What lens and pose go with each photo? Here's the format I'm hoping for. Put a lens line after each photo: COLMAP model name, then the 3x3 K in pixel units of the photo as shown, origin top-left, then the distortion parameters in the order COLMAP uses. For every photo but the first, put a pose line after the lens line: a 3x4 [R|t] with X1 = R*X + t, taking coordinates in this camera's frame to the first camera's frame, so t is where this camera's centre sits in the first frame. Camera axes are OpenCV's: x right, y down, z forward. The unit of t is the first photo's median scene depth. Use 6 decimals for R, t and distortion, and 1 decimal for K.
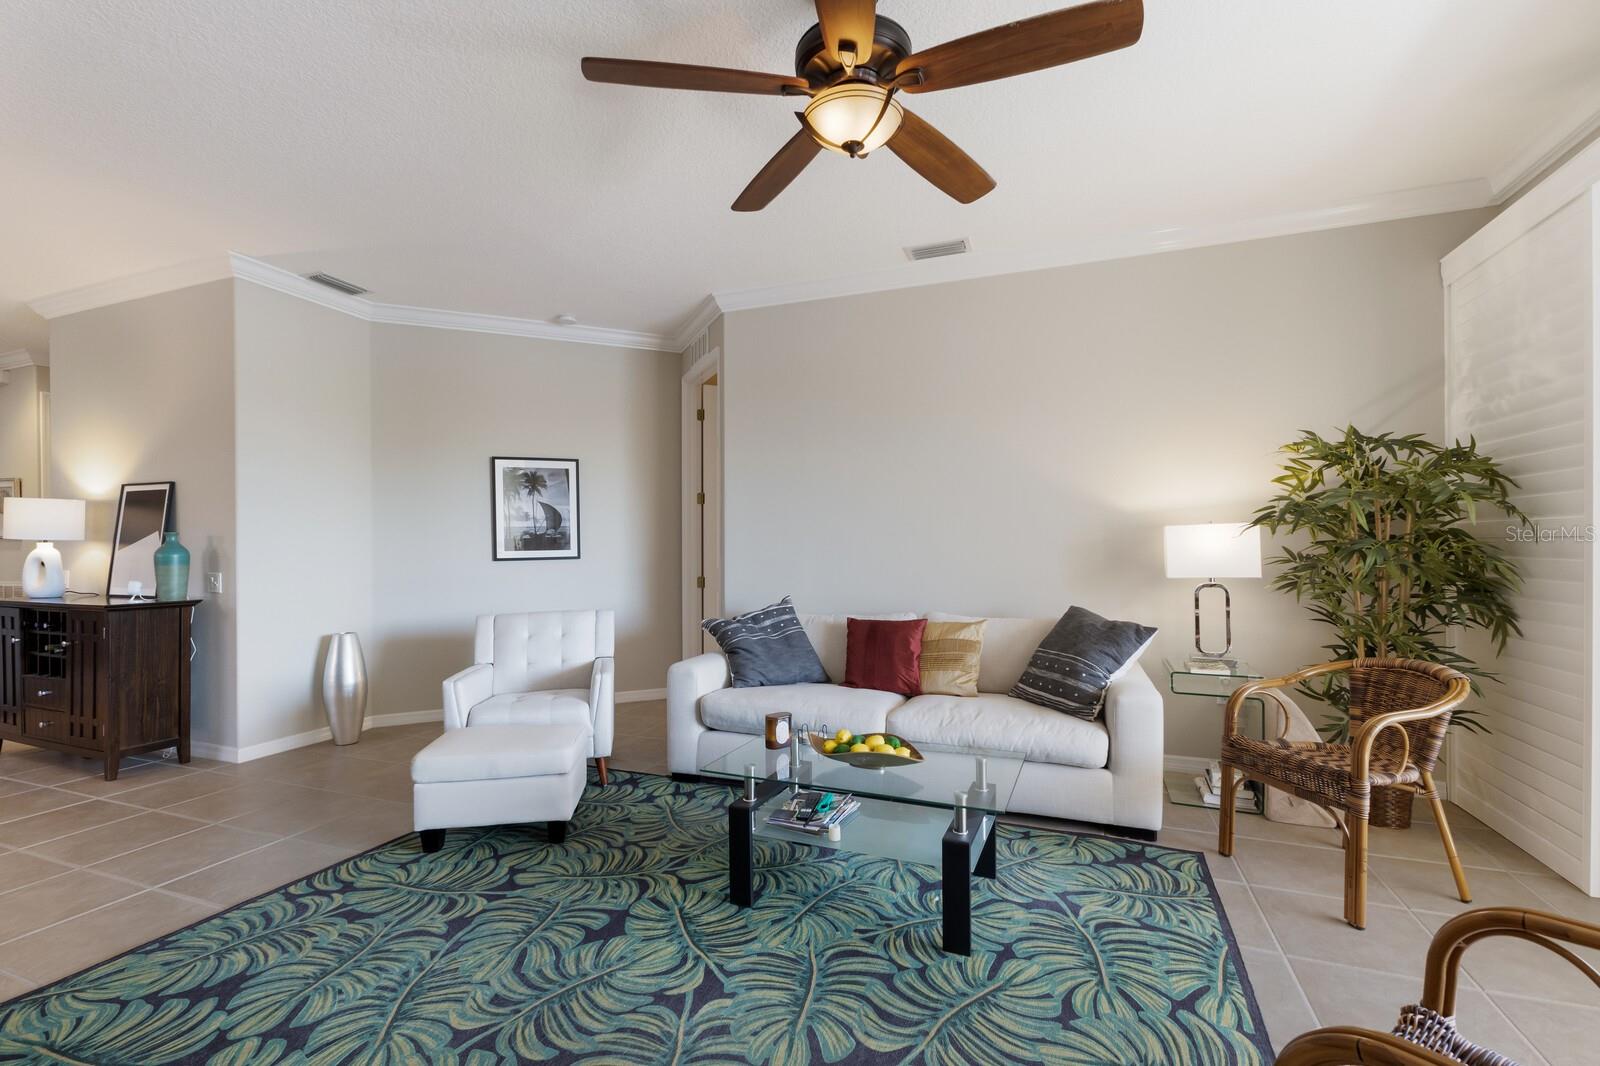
lens RADIAL K [[695.4, 0, 802.5], [0, 695.4, 538.6], [0, 0, 1]] dist [0.002739, -0.002384]
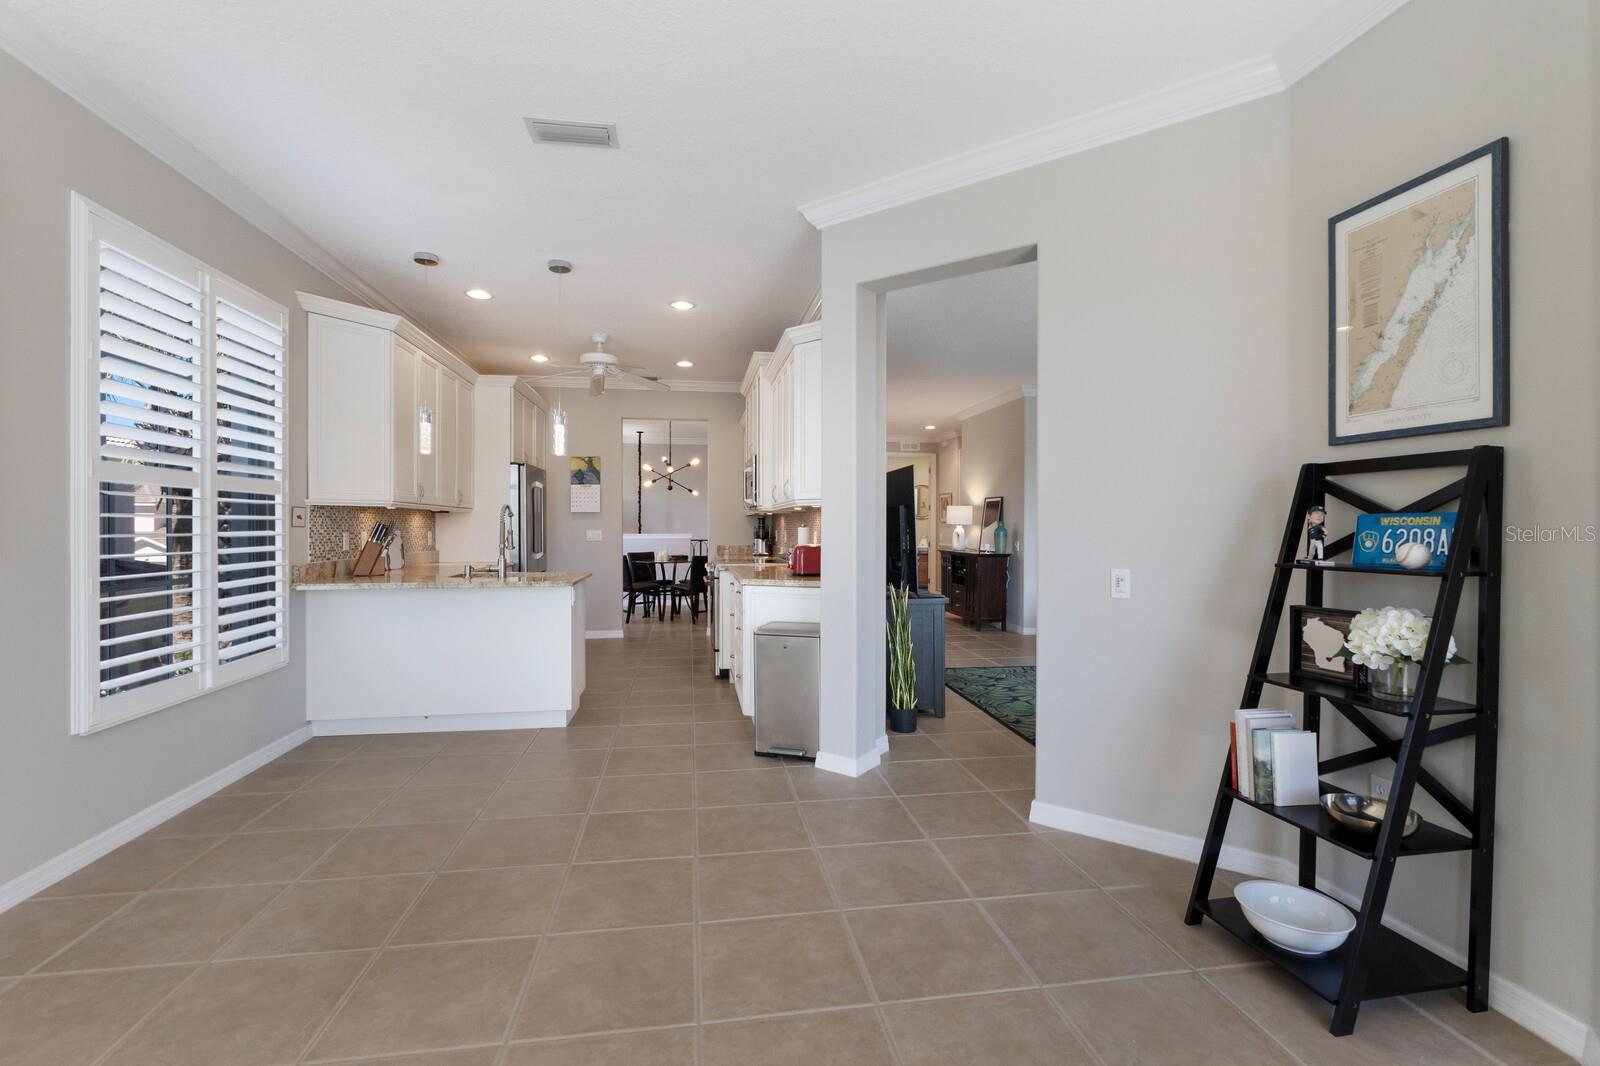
lens RADIAL K [[742.1, 0, 809.5], [0, 742.1, 529.4], [0, 0, 1]] dist [0.002059, 0.000350]
pose [[0.512946, 0.015066, -0.858289, 0.709691], [-0.005916, 0.999884, 0.014016, -0.012613], [0.858401, -0.002112, 0.512976, -0.635448]]
